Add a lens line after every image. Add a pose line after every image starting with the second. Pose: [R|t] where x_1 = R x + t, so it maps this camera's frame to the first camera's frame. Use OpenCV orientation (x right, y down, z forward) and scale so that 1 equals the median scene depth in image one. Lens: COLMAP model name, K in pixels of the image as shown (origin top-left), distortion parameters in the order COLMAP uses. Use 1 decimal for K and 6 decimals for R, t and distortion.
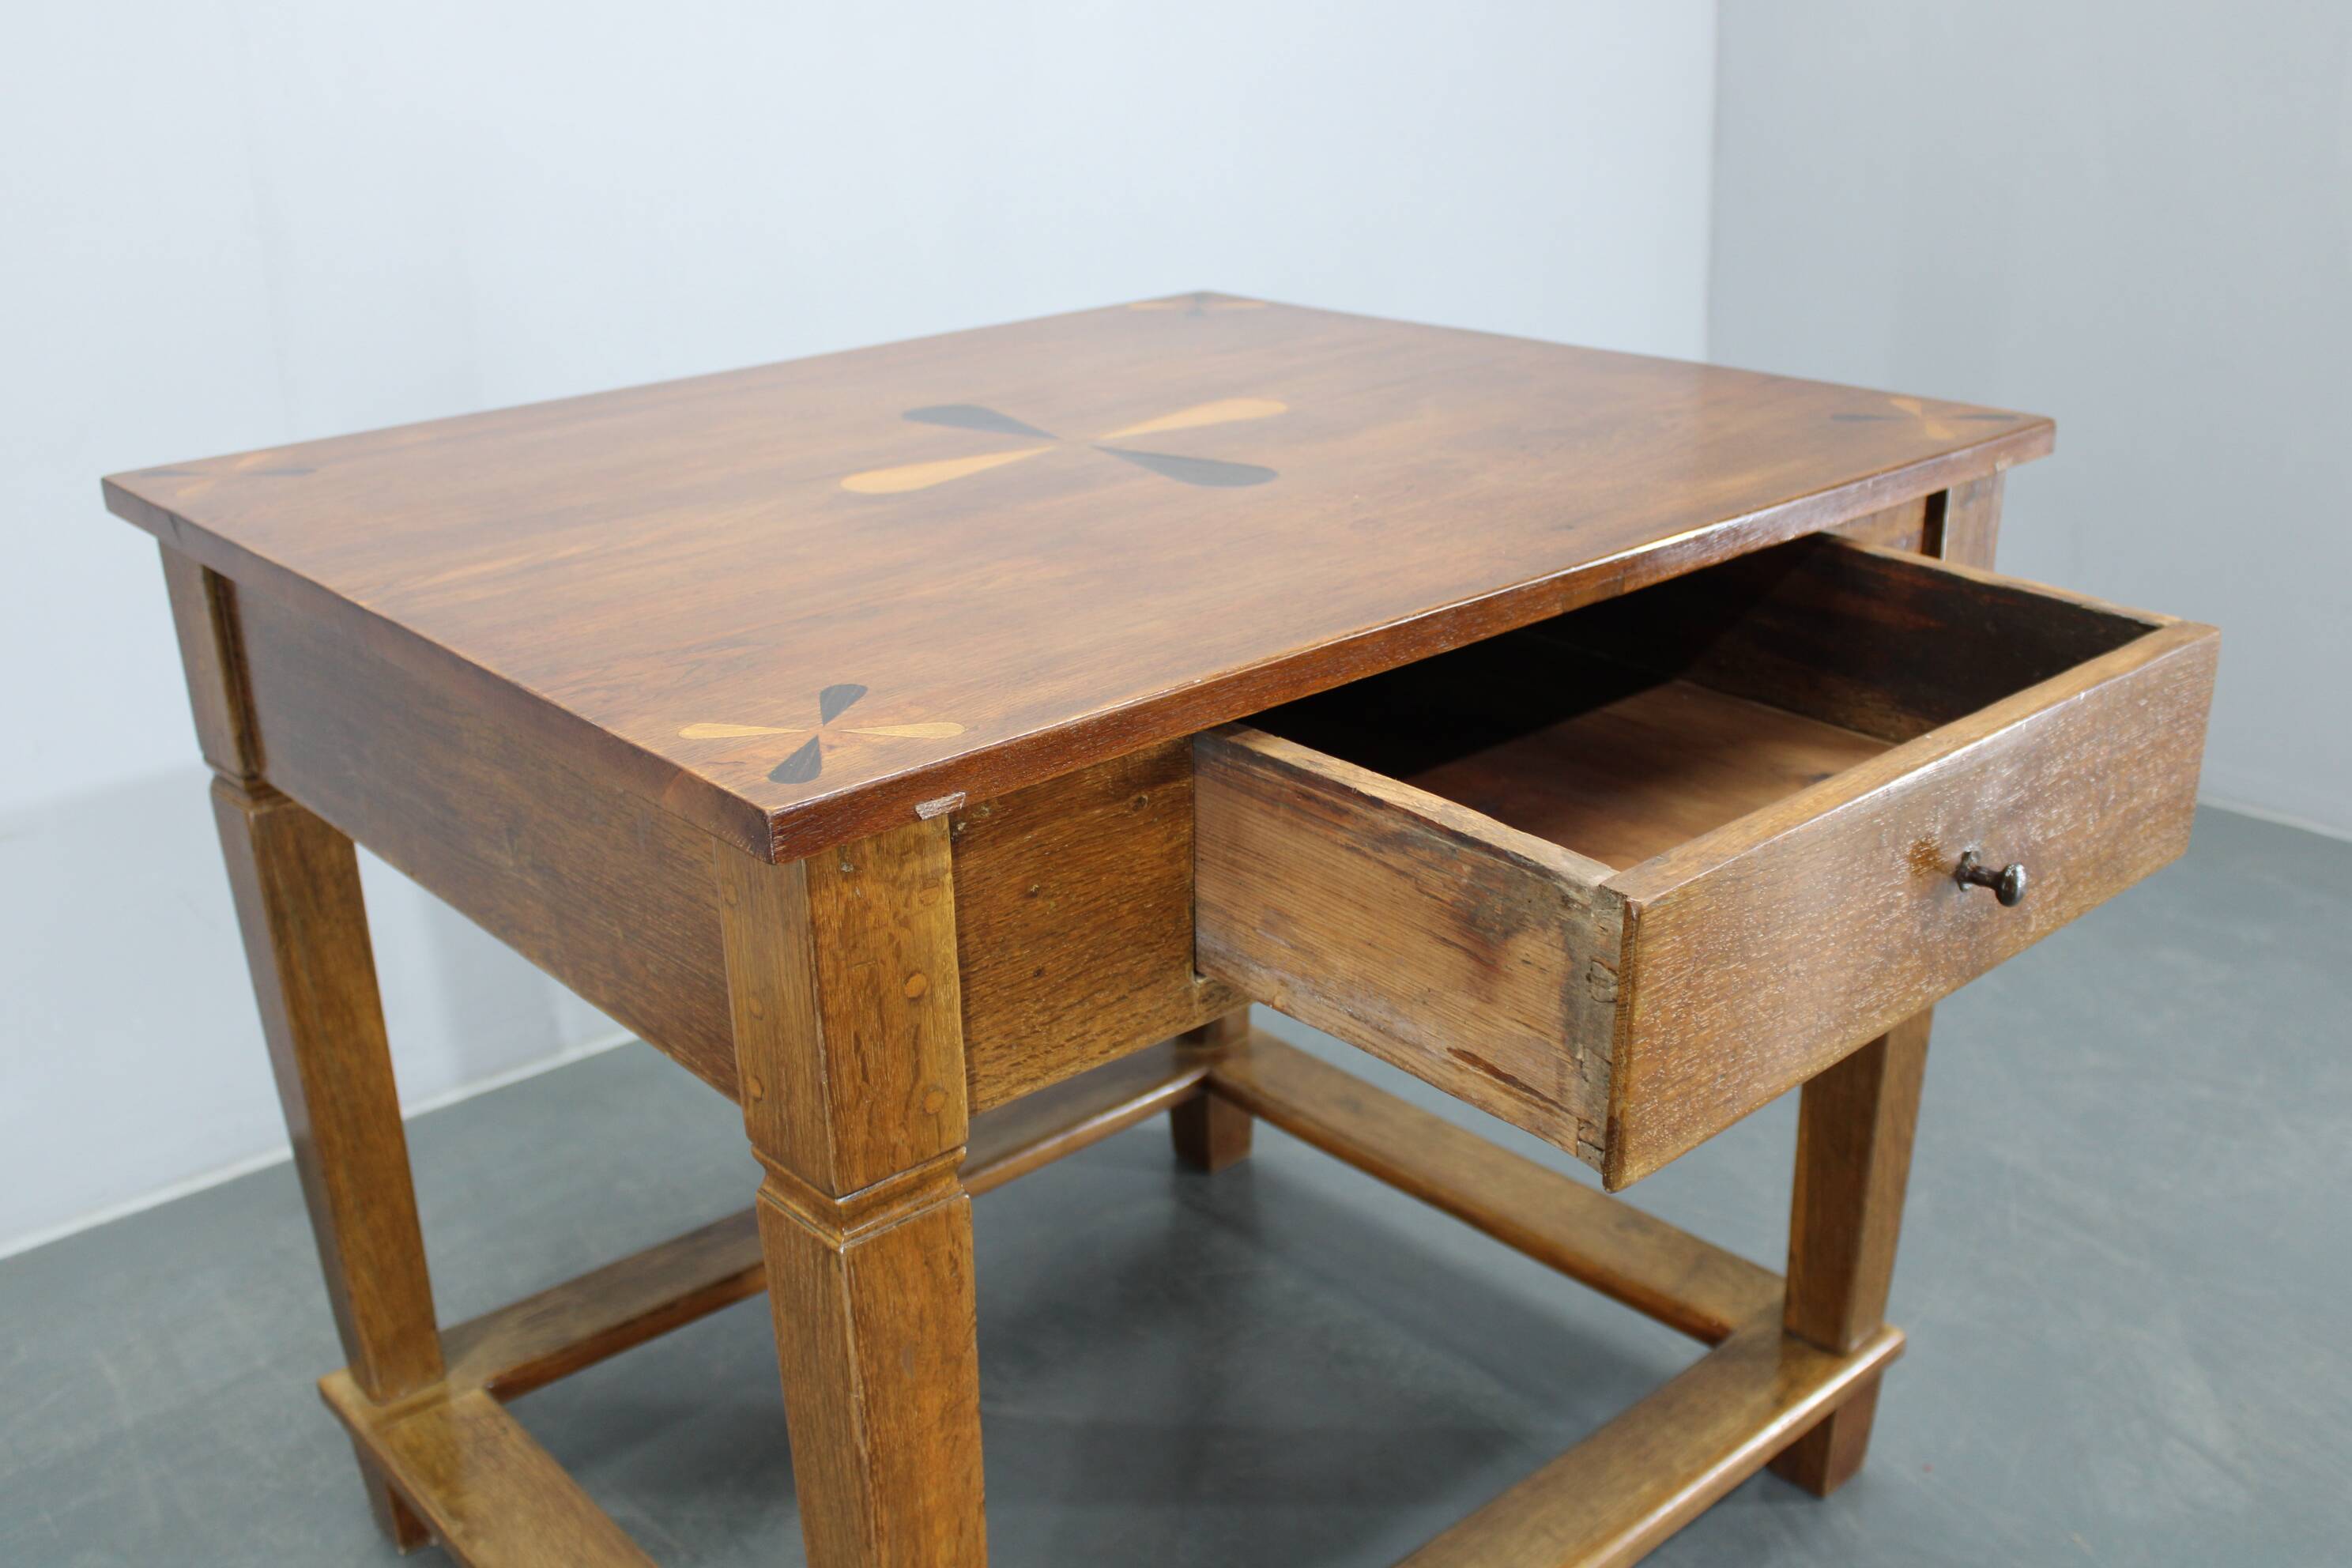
lens RADIAL K [[2235.3, 0, 1176.0], [0, 2235.3, 784.0], [0, 0, 1]] dist [-0.157127, 0.230342]
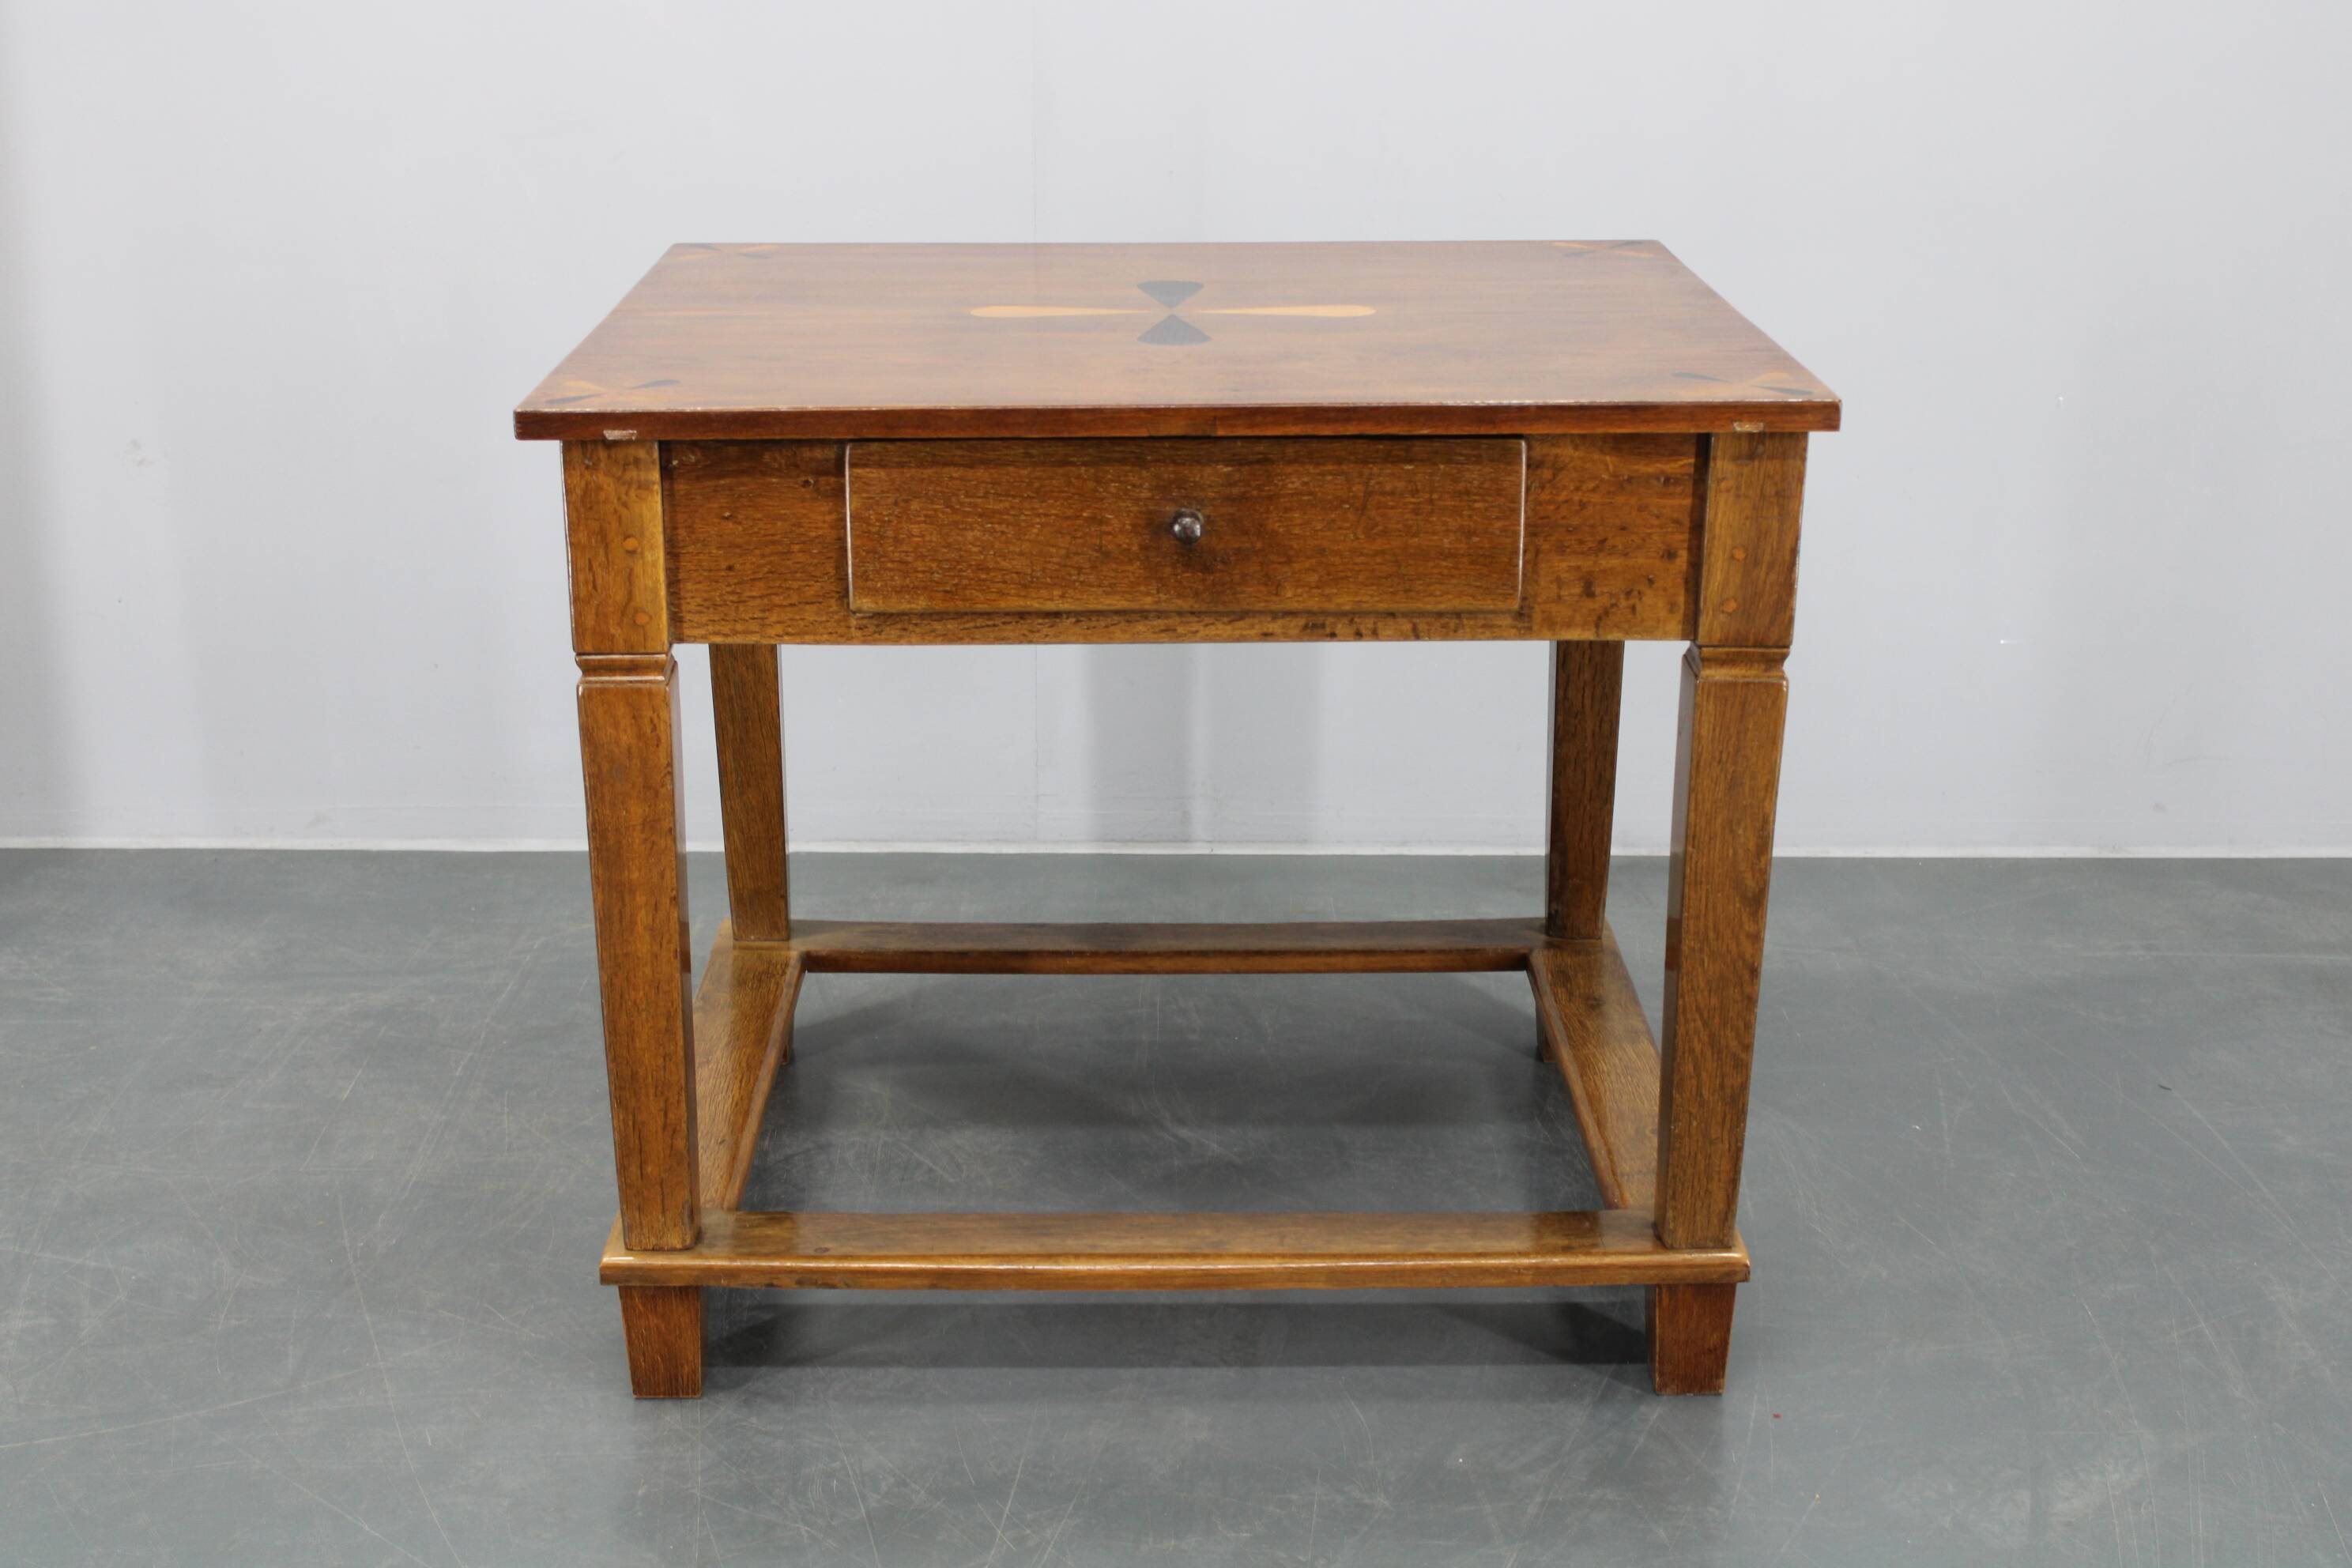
lens RADIAL K [[3095.5, 0, 1176.0], [0, 3095.5, 784.0], [0, 0, 1]] dist [-0.091535, 0.113361]
pose [[0.757505, 0.224755, -0.612921, 1.678470], [-0.249229, 0.967318, 0.046691, 0.050042], [0.603384, 0.117389, 0.788764, -0.622338]]
